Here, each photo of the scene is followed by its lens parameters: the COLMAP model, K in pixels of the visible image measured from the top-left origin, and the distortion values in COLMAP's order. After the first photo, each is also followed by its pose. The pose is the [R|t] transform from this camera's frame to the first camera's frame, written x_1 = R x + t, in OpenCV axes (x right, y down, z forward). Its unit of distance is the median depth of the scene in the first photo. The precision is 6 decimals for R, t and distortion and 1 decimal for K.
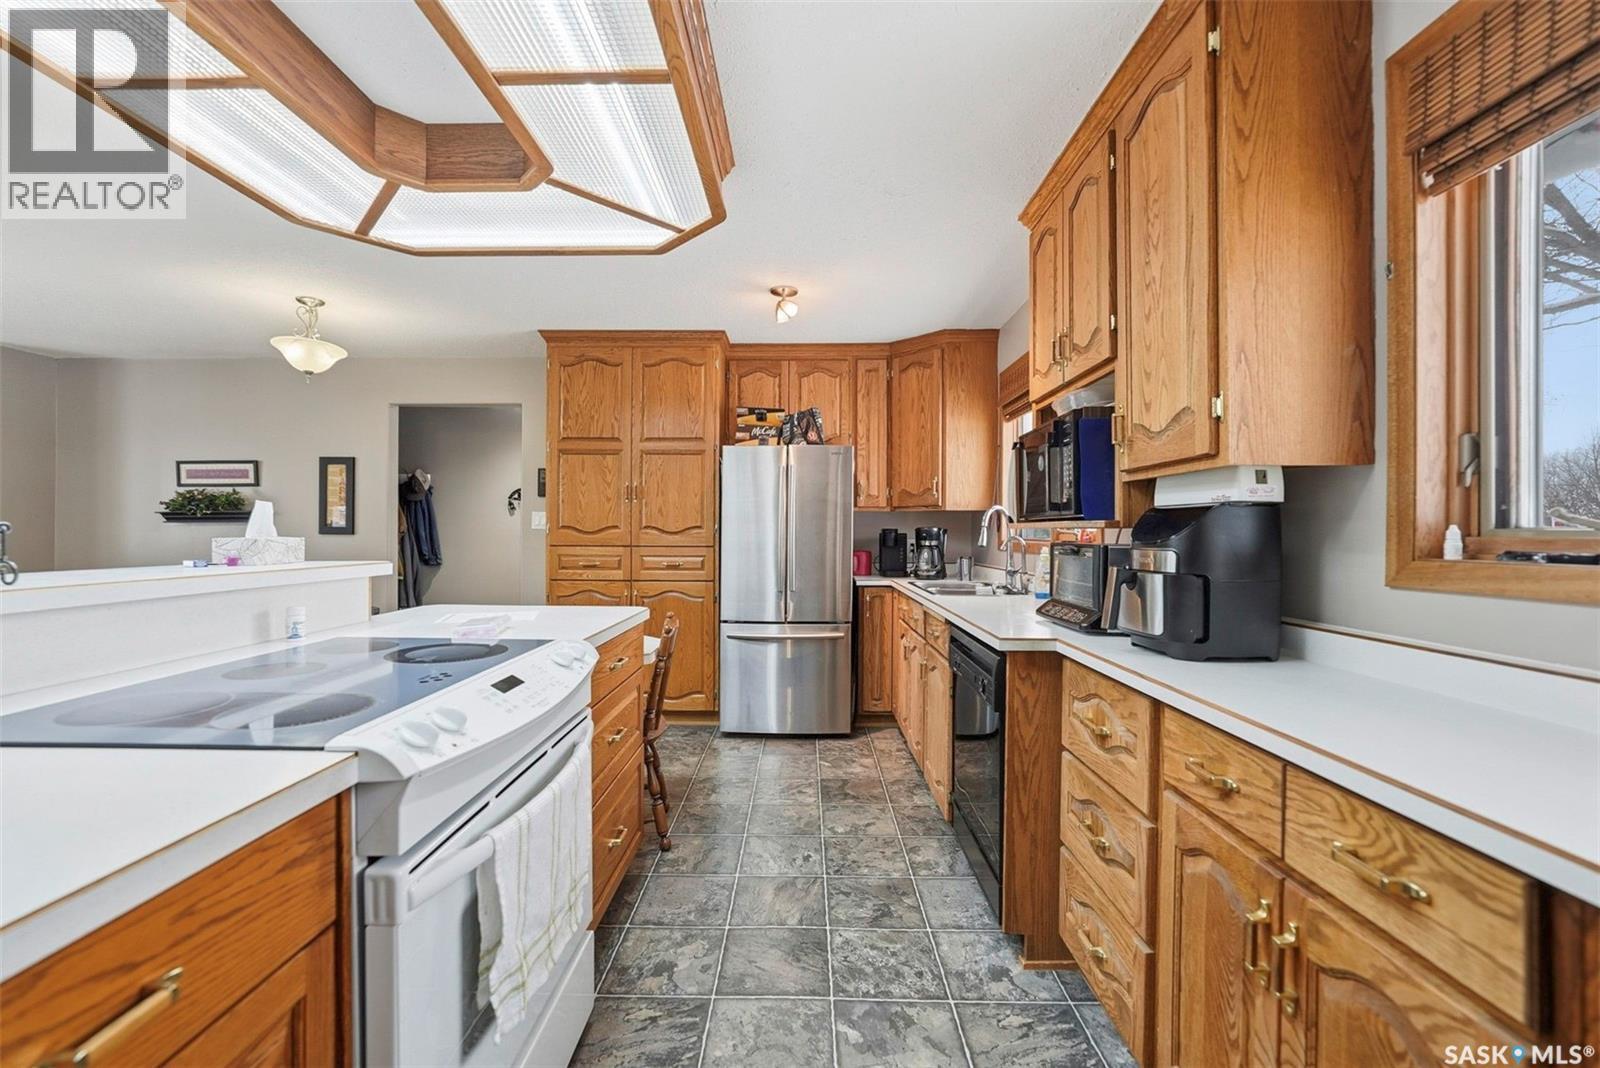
lens RADIAL K [[664.7, 0, 796.0], [0, 664.7, 531.3], [0, 0, 1]] dist [0.002107, -0.000010]
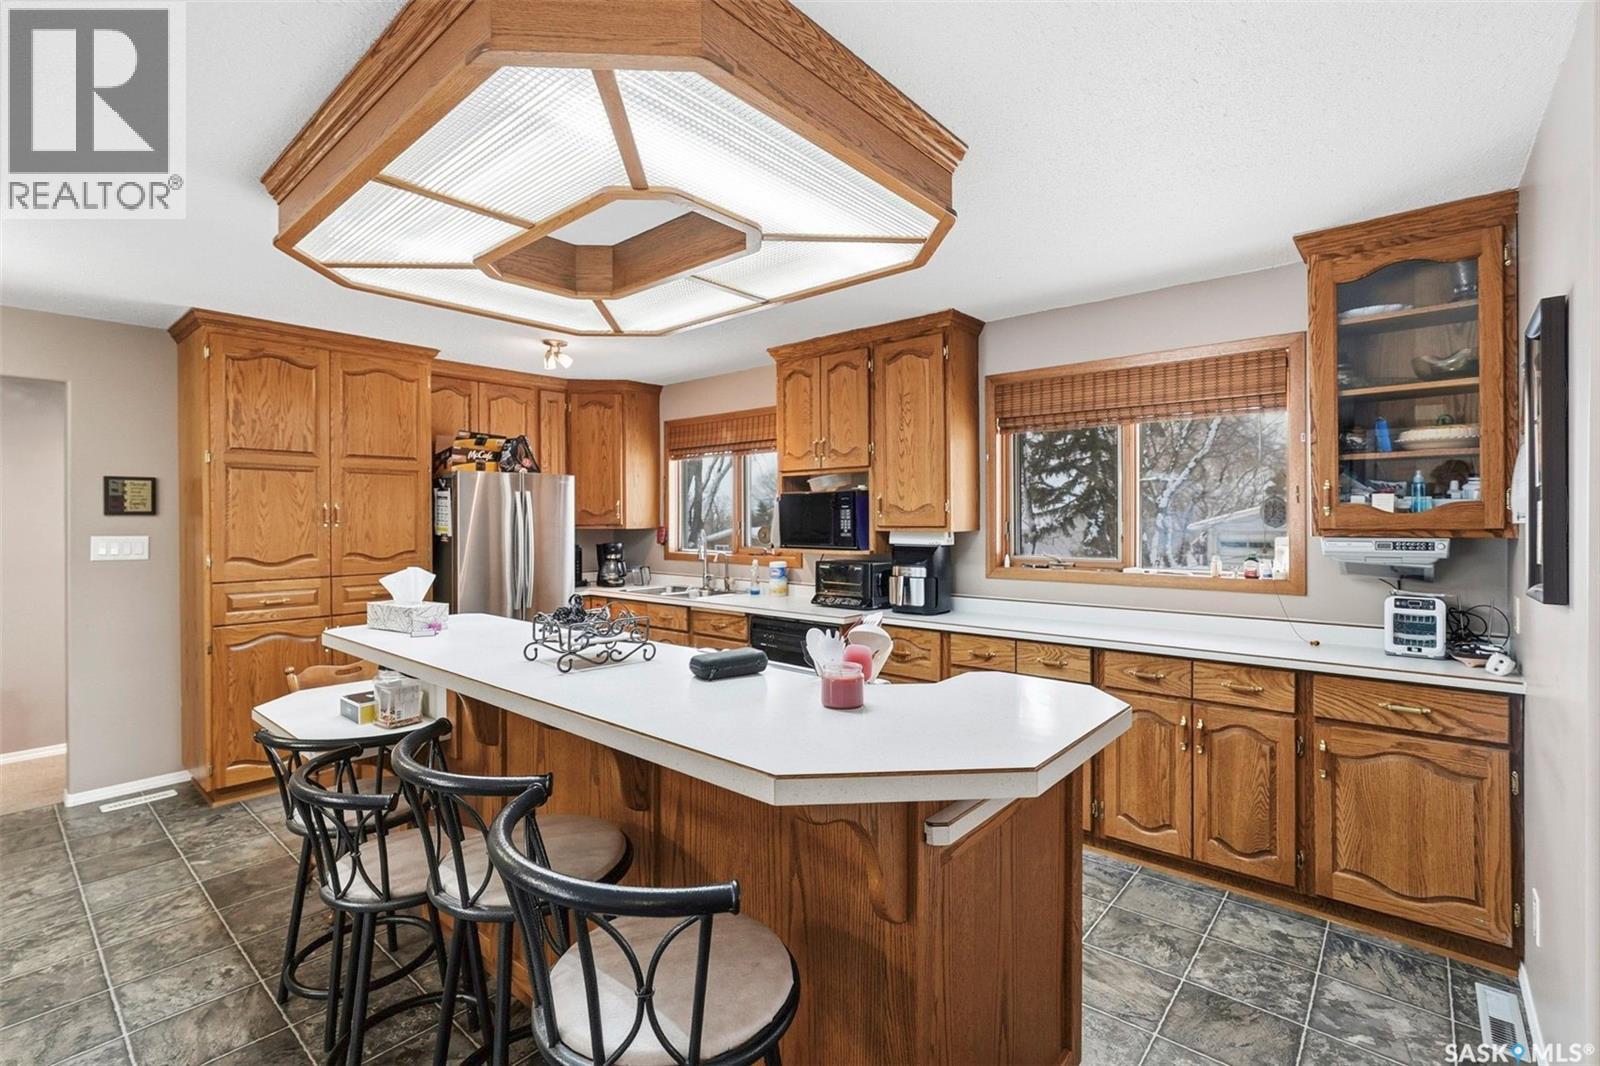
lens RADIAL K [[720.1, 0, 798.7], [0, 720.1, 524.3], [0, 0, 1]] dist [0.000781, -0.000876]
pose [[0.646342, -0.013678, 0.762925, -0.571228], [0.006008, 0.999900, 0.012837, -0.054923], [-0.763024, -0.003713, 0.646360, -0.088117]]
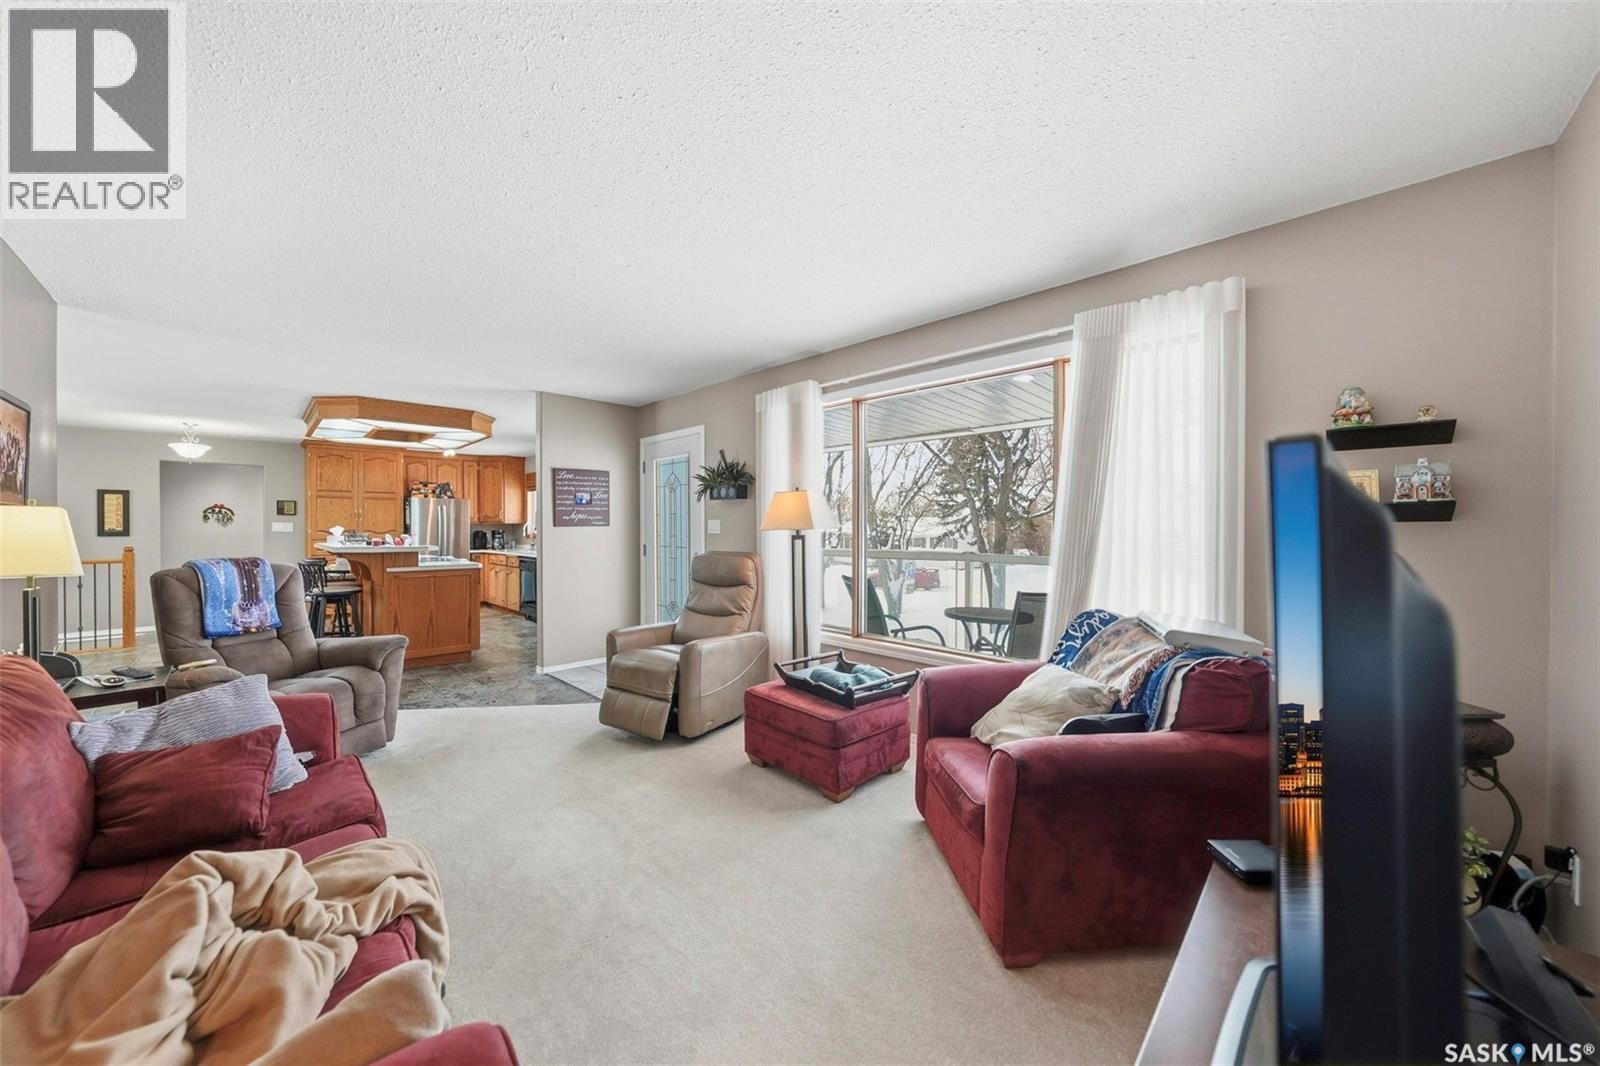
lens RADIAL K [[574.7, 0, 791.4], [0, 574.7, 534.4], [0, 0, 1]] dist [0.001566, 0.000305]
pose [[0.715817, -0.011800, 0.698188, -0.558910], [0.001226, 0.999877, 0.015642, -0.022693], [-0.698287, -0.010340, 0.715744, -1.441483]]
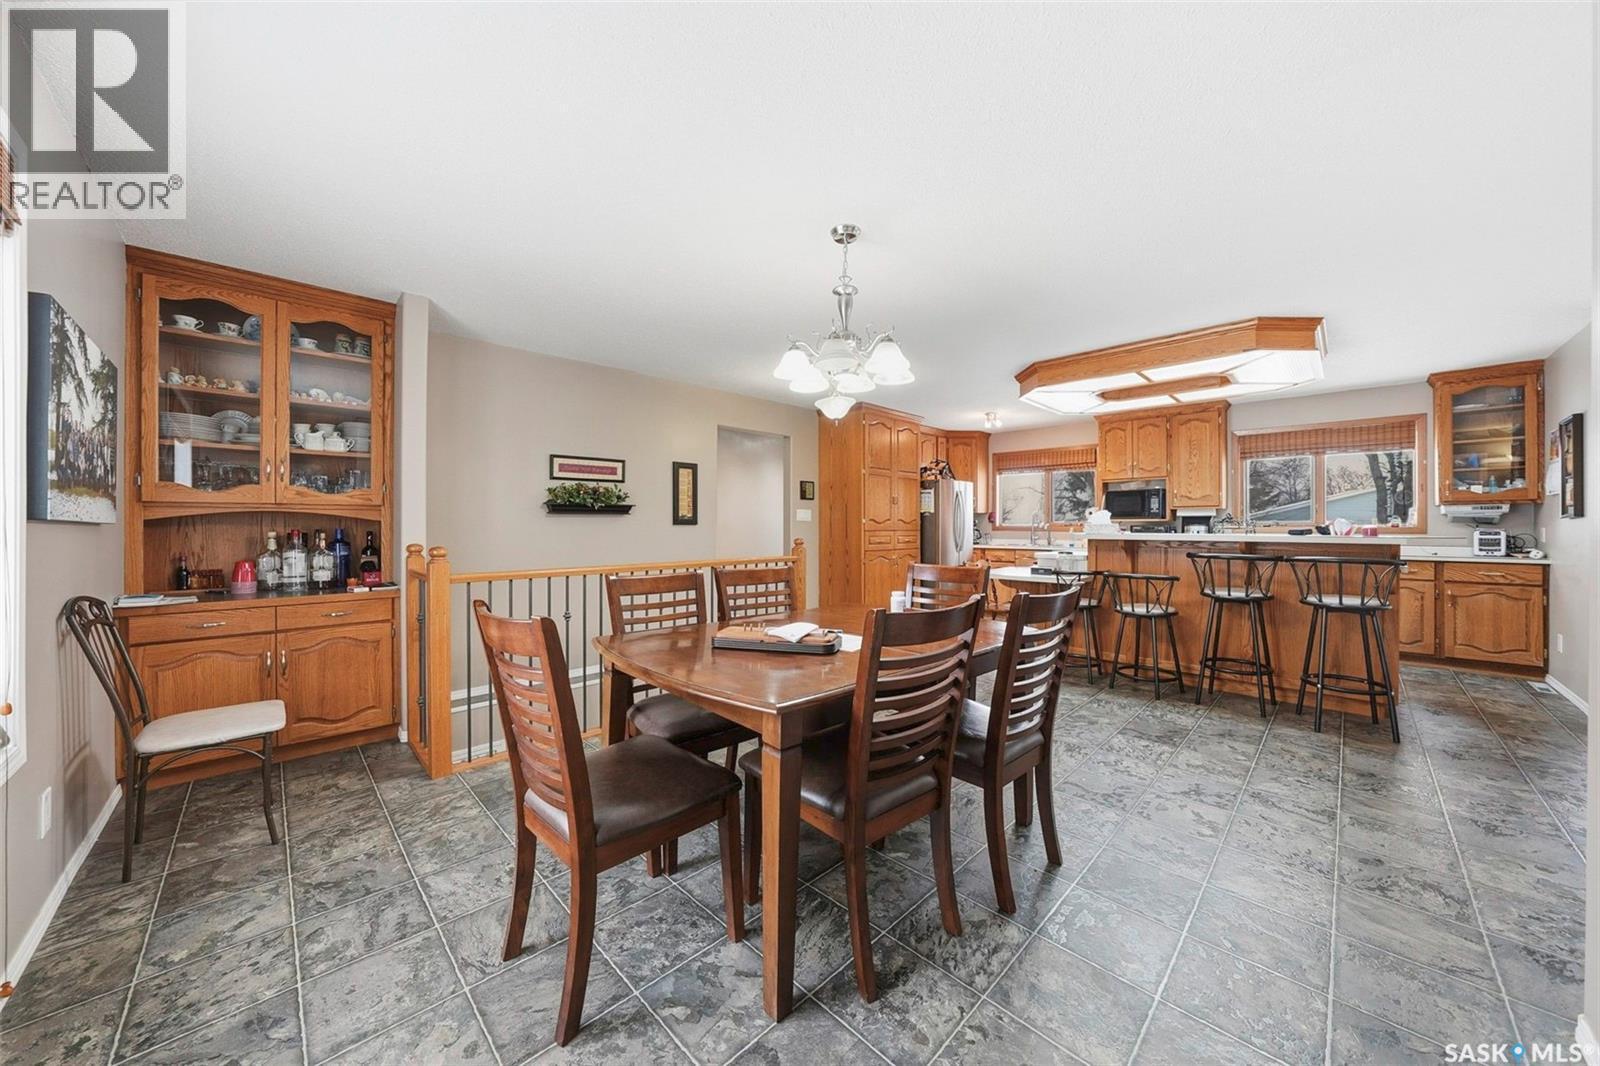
lens RADIAL K [[572.9, 0, 806.2], [0, 572.9, 527.9], [0, 0, 1]] dist [0.003283, 0.001026]
pose [[0.693601, -0.004597, 0.720345, -1.527761], [0.000557, 0.999983, 0.005845, 0.006795], [-0.720359, -0.003653, 0.693592, 0.092743]]
